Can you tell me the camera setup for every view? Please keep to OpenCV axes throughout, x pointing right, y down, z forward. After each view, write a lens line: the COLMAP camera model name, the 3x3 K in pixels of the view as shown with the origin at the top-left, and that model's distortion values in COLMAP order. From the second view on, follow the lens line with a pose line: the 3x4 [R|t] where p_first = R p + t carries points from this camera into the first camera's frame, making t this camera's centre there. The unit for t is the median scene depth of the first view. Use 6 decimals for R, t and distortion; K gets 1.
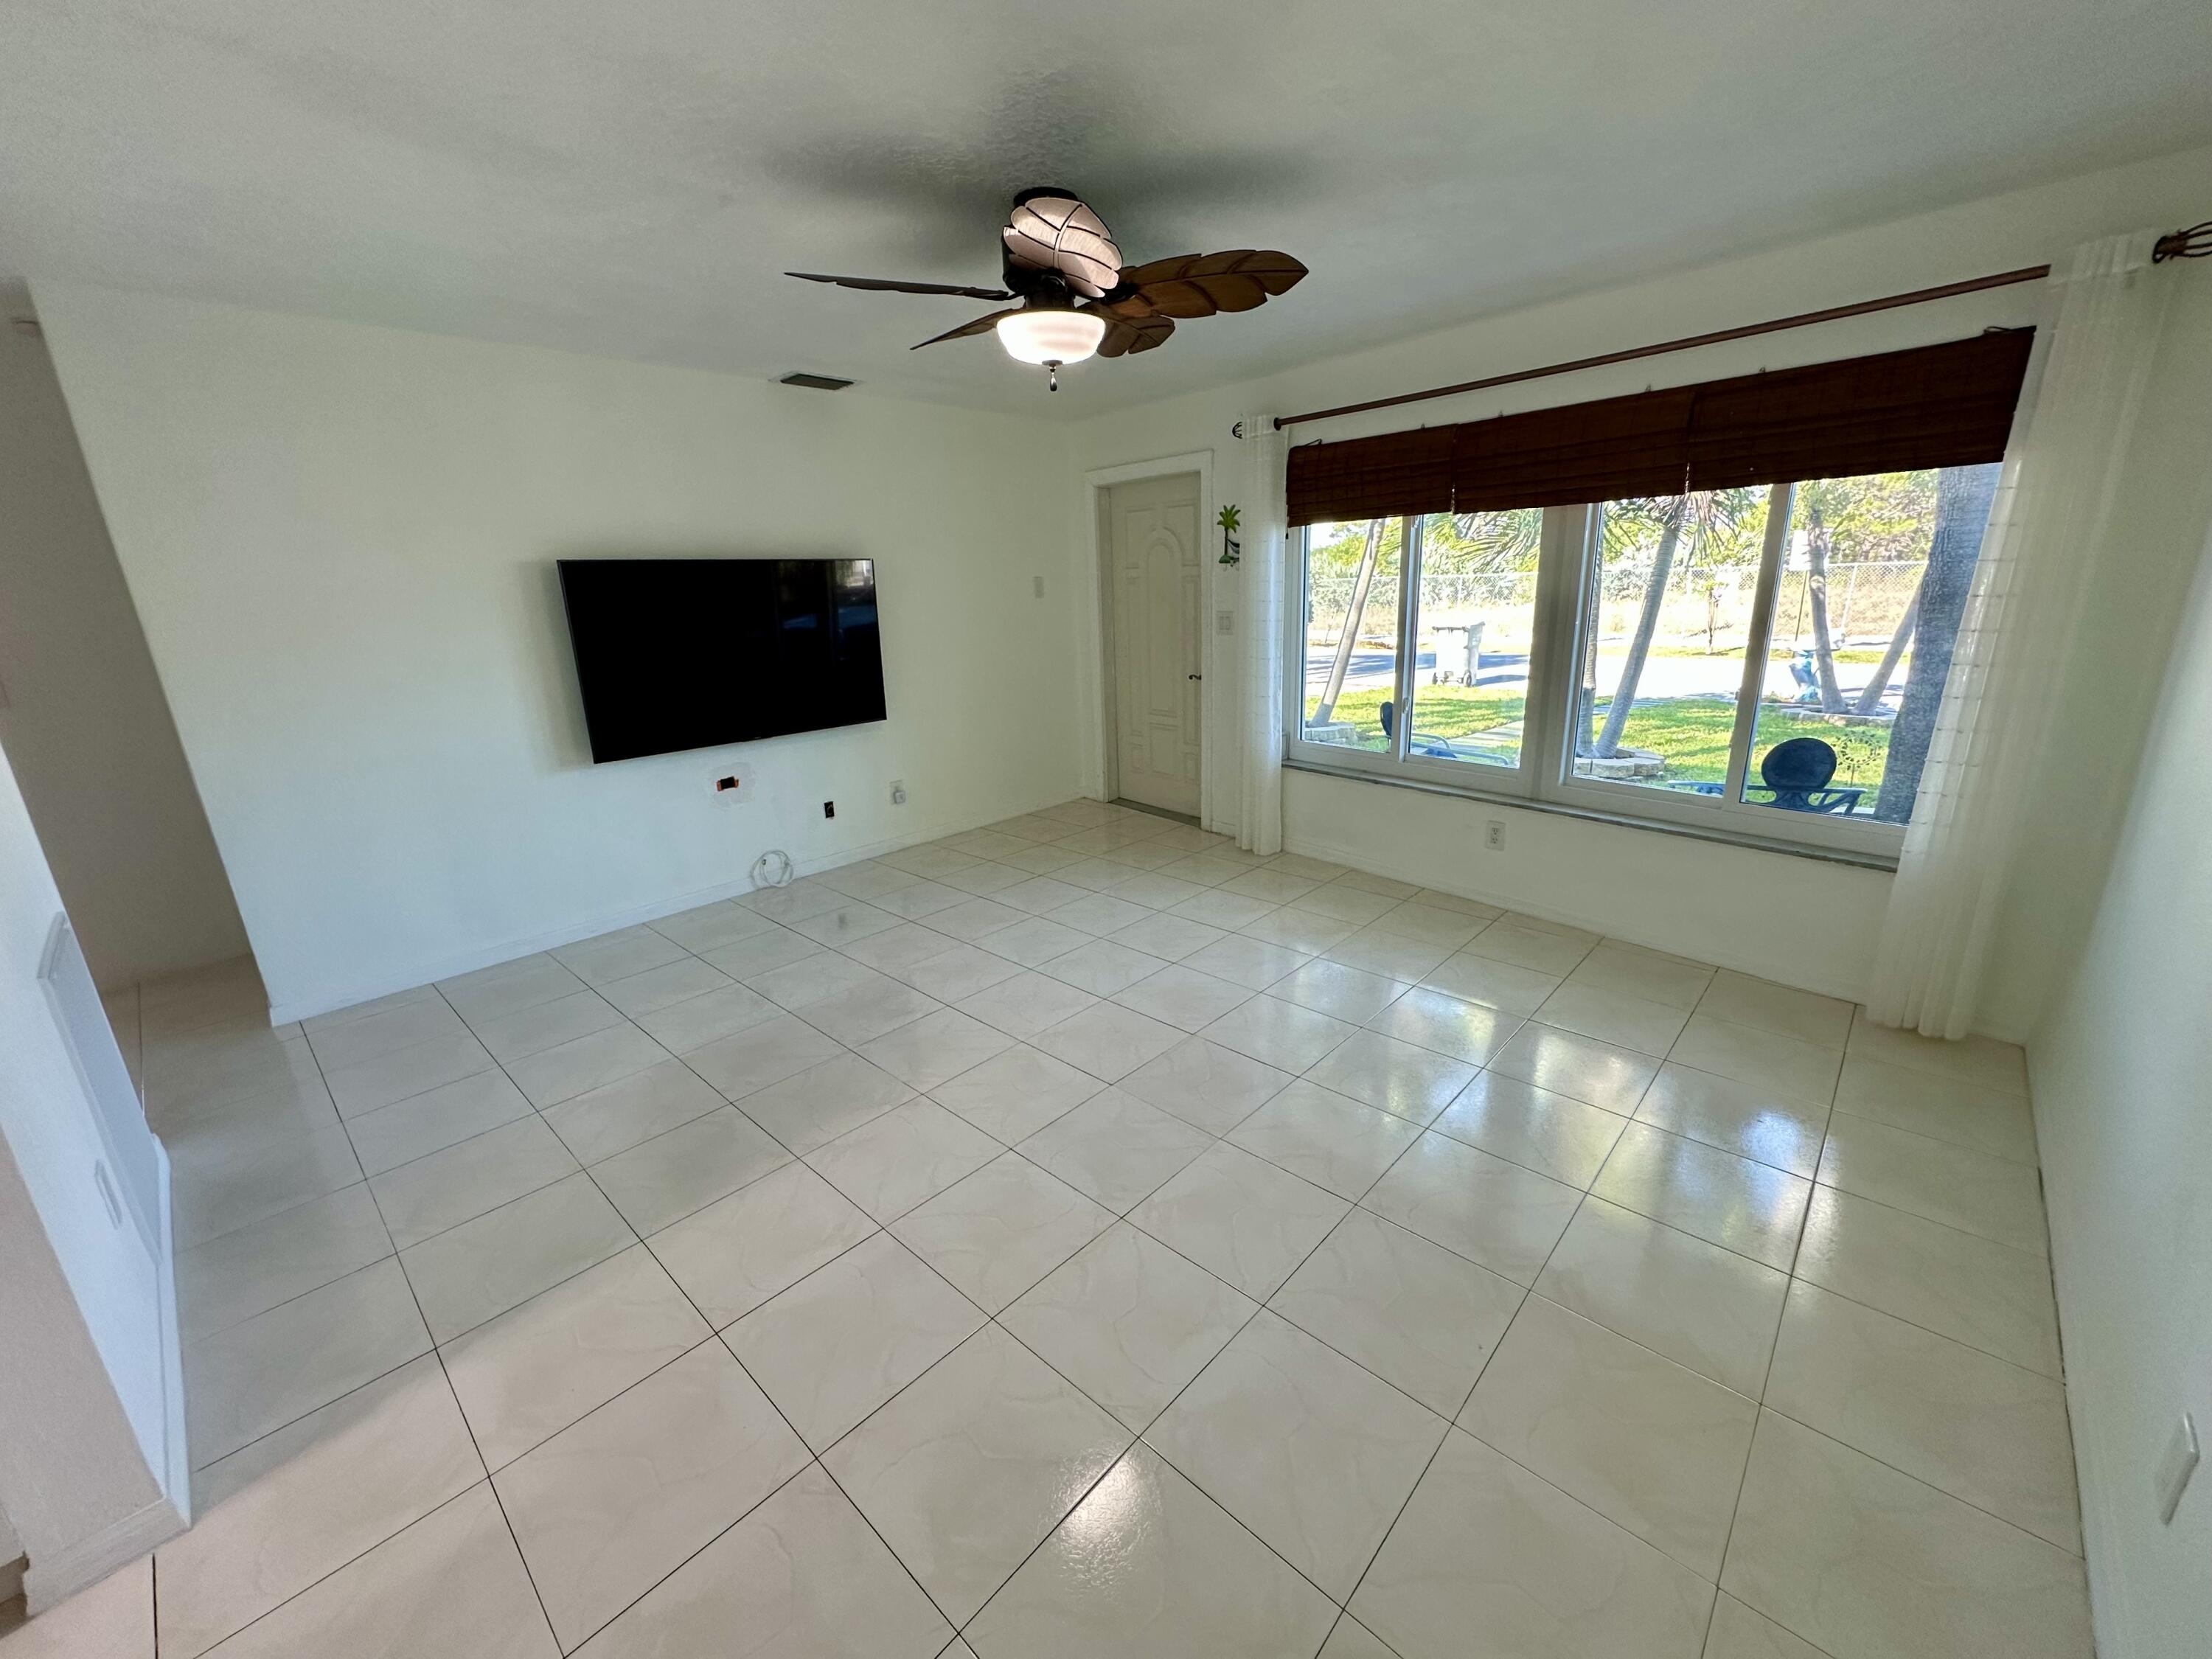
lens RADIAL K [[880.4, 0, 1101.8], [0, 880.4, 825.5], [0, 0, 1]] dist [-0.002045, 0.000942]
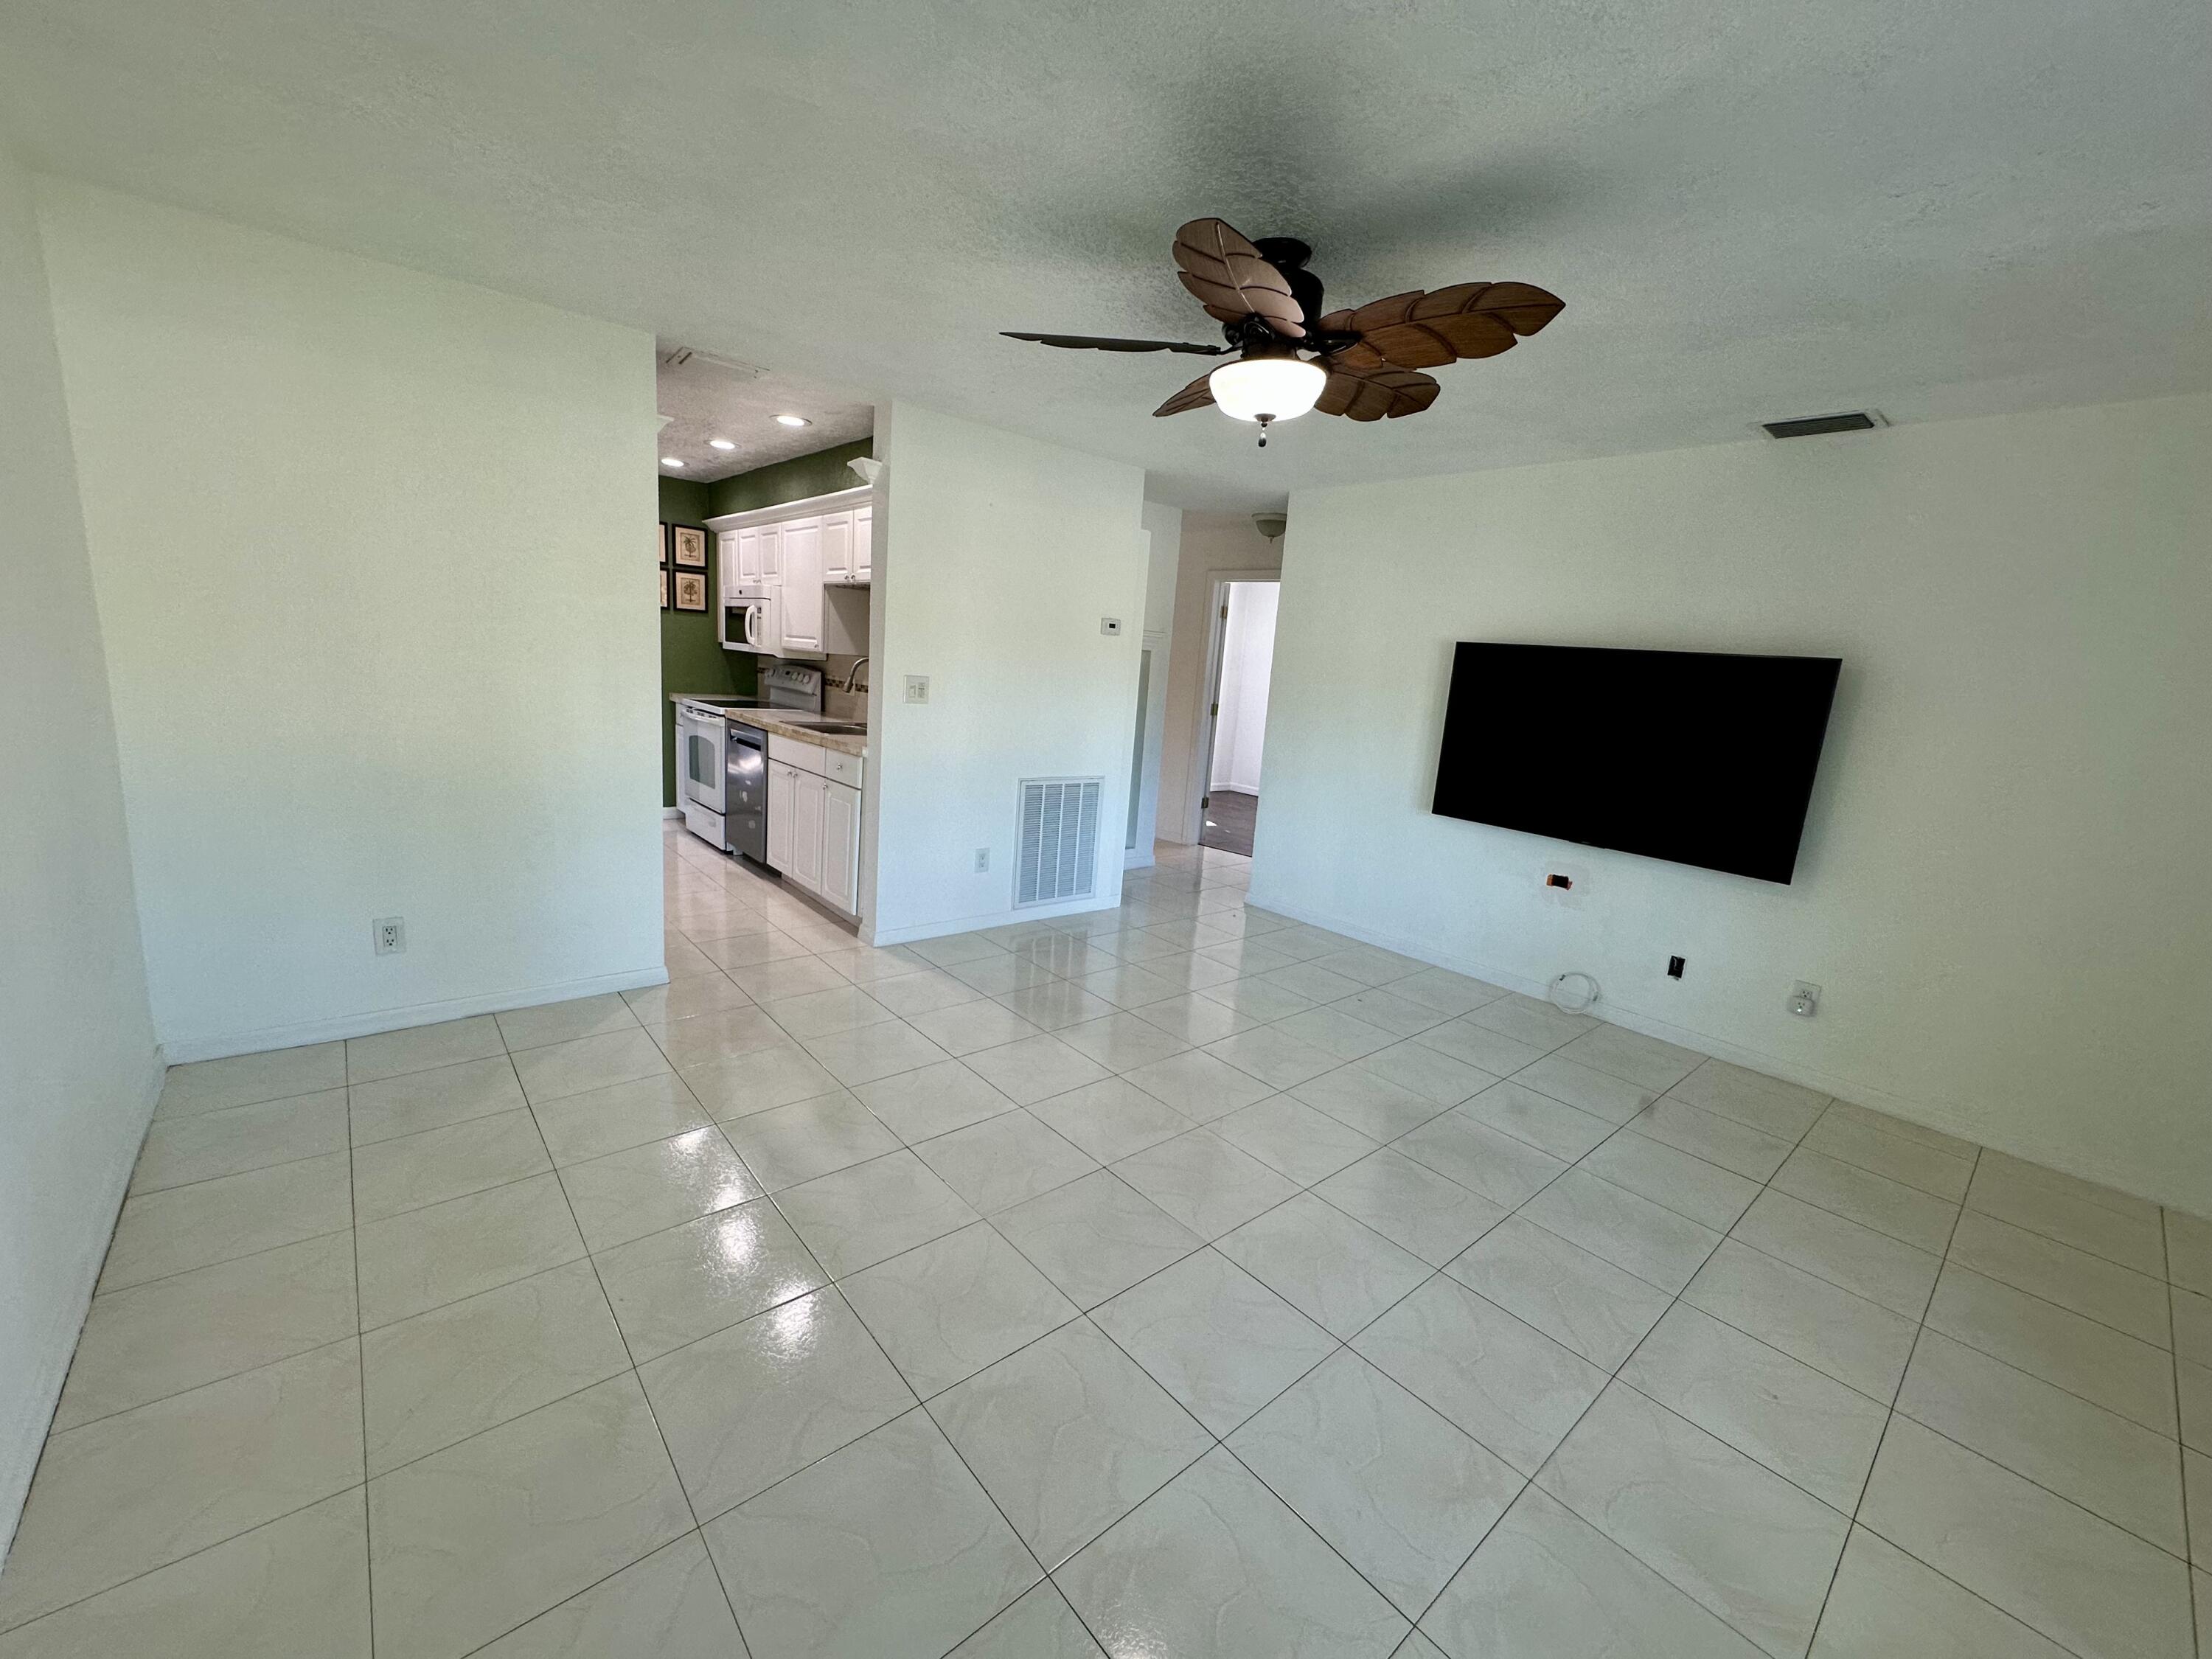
lens RADIAL K [[880.4, 0, 1104.8], [0, 880.4, 820.3], [0, 0, 1]] dist [-0.002045, 0.000942]
pose [[-0.113426, 0.203659, -0.972449, 0.531080], [-0.333530, 0.914163, 0.230355, -0.162812], [0.935891, 0.350469, -0.035763, 0.558716]]
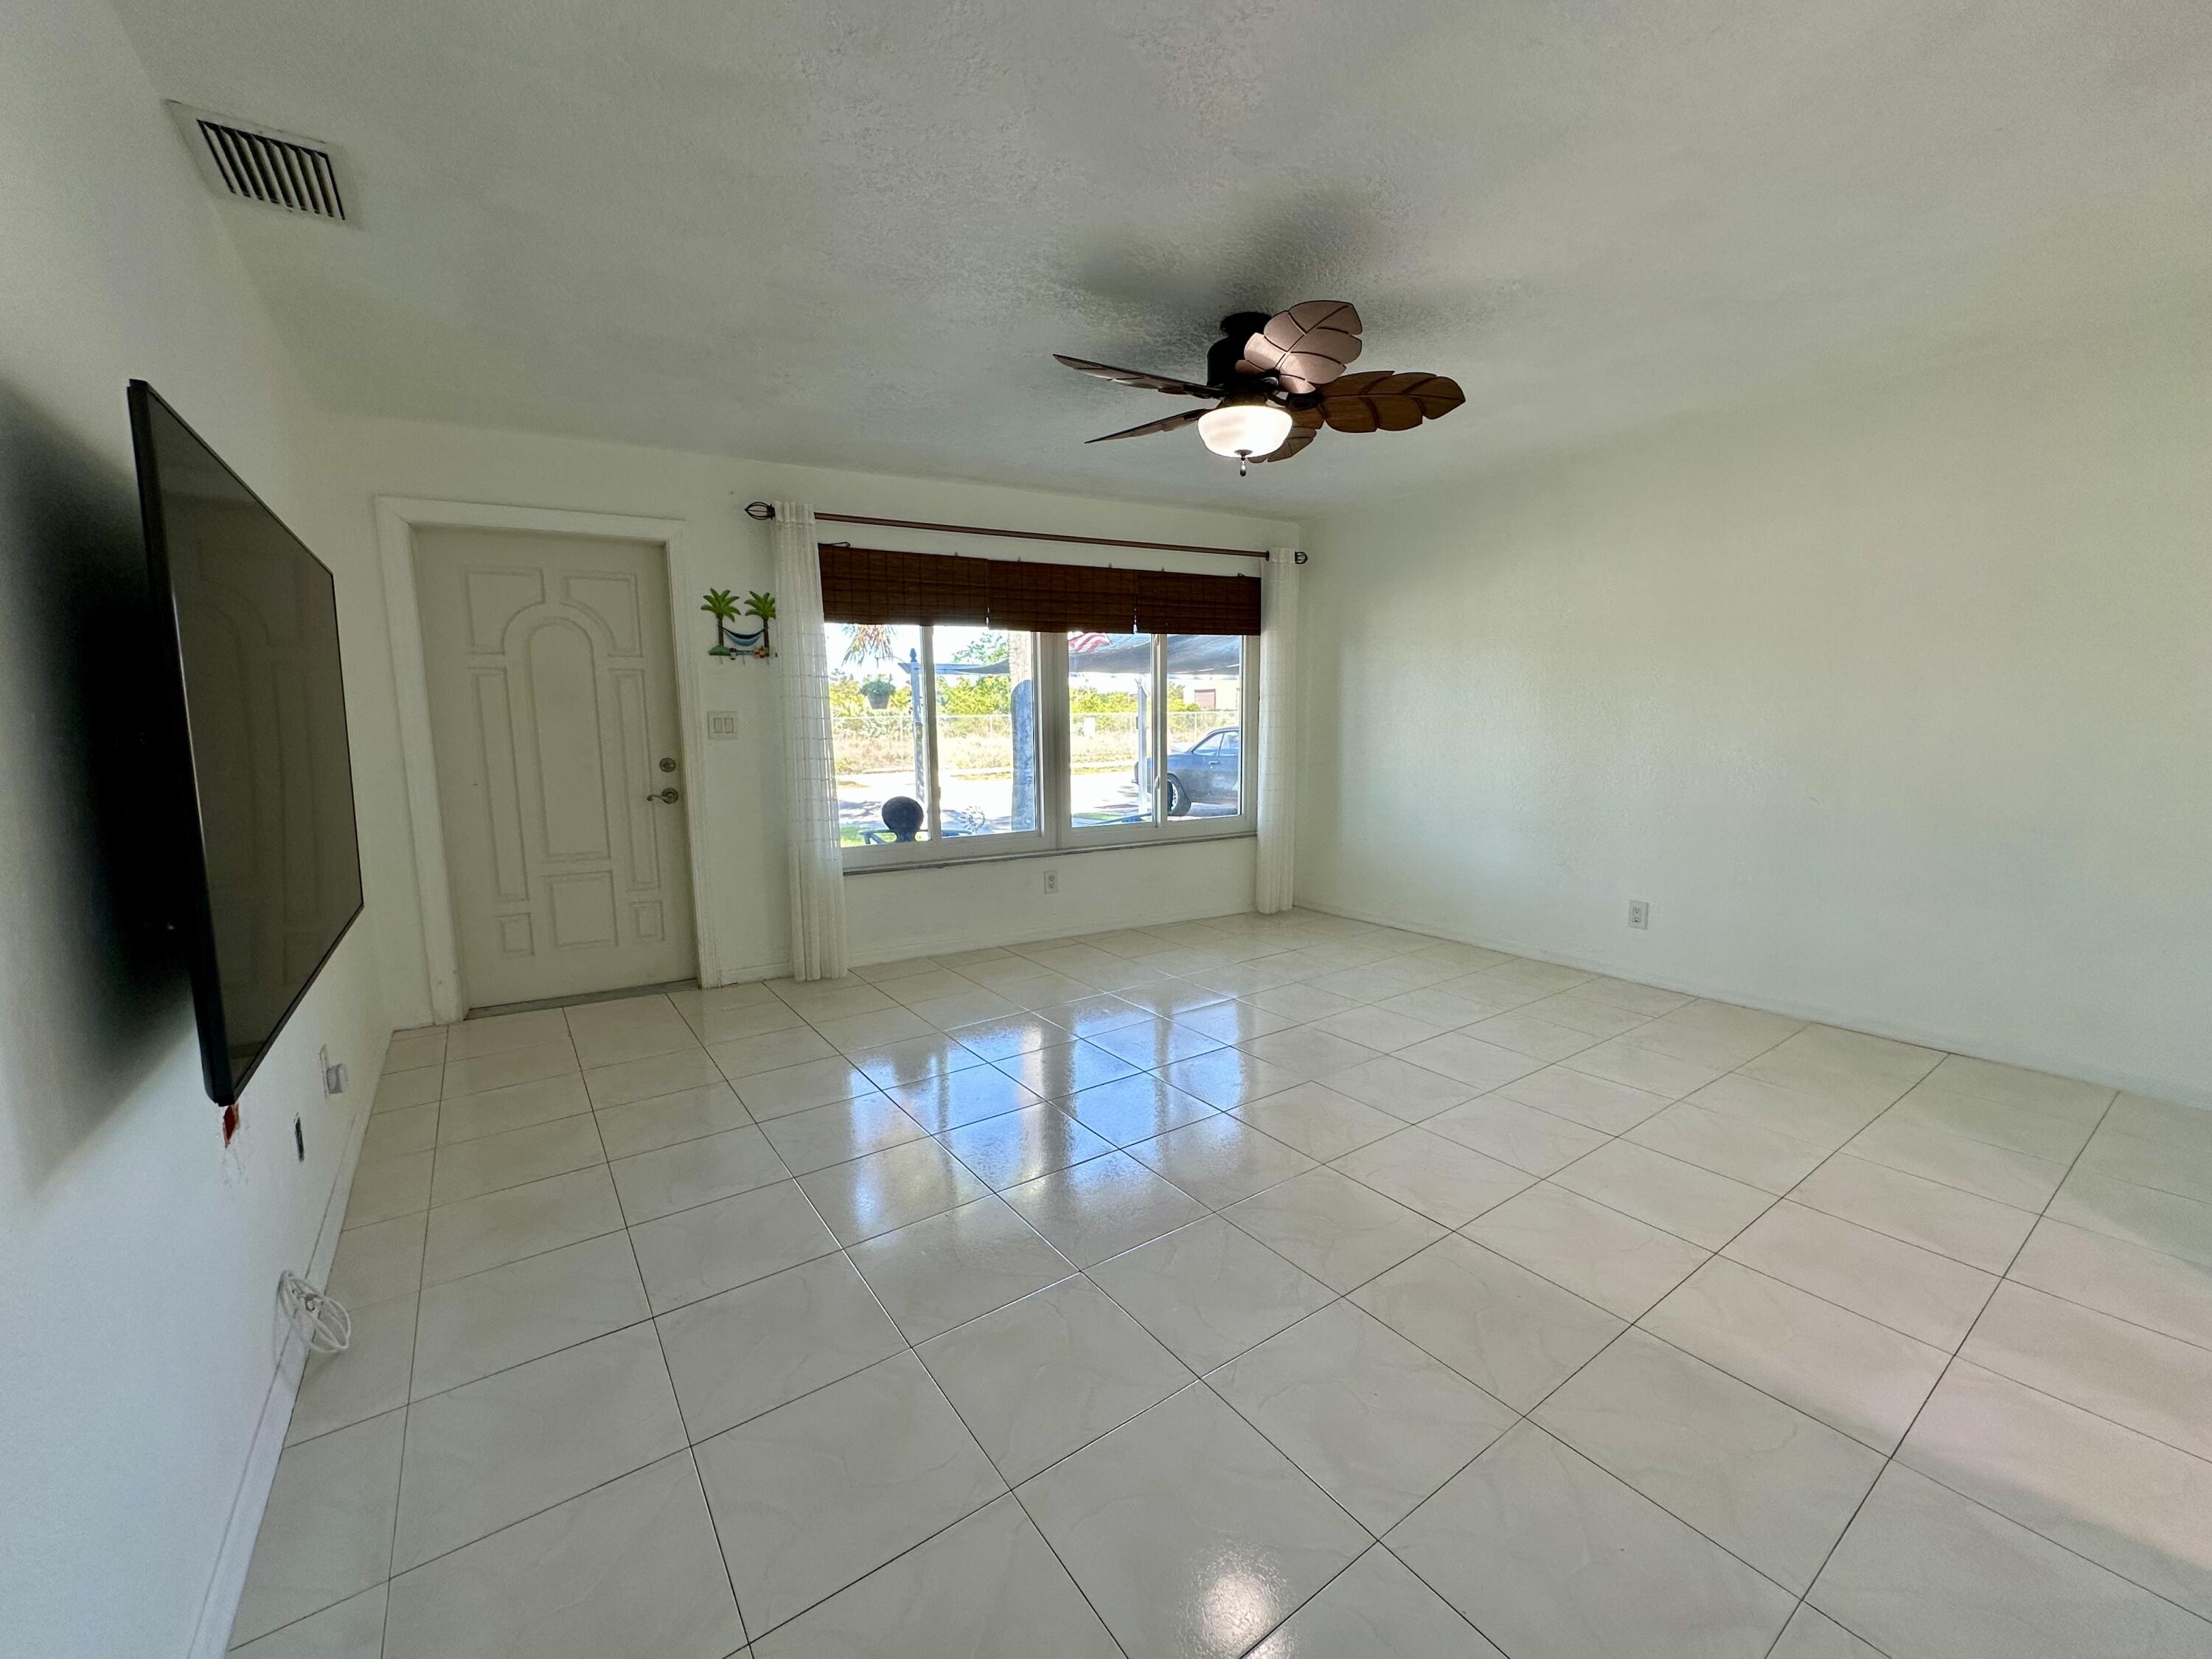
lens RADIAL K [[880.4, 0, 1101.2], [0, 880.4, 837.0], [0, 0, 1]] dist [-0.002045, 0.000942]
pose [[0.207496, -0.105313, 0.972550, -0.685685], [0.269259, 0.961934, 0.046717, -0.080976], [-0.940449, 0.252174, 0.227954, 0.565836]]
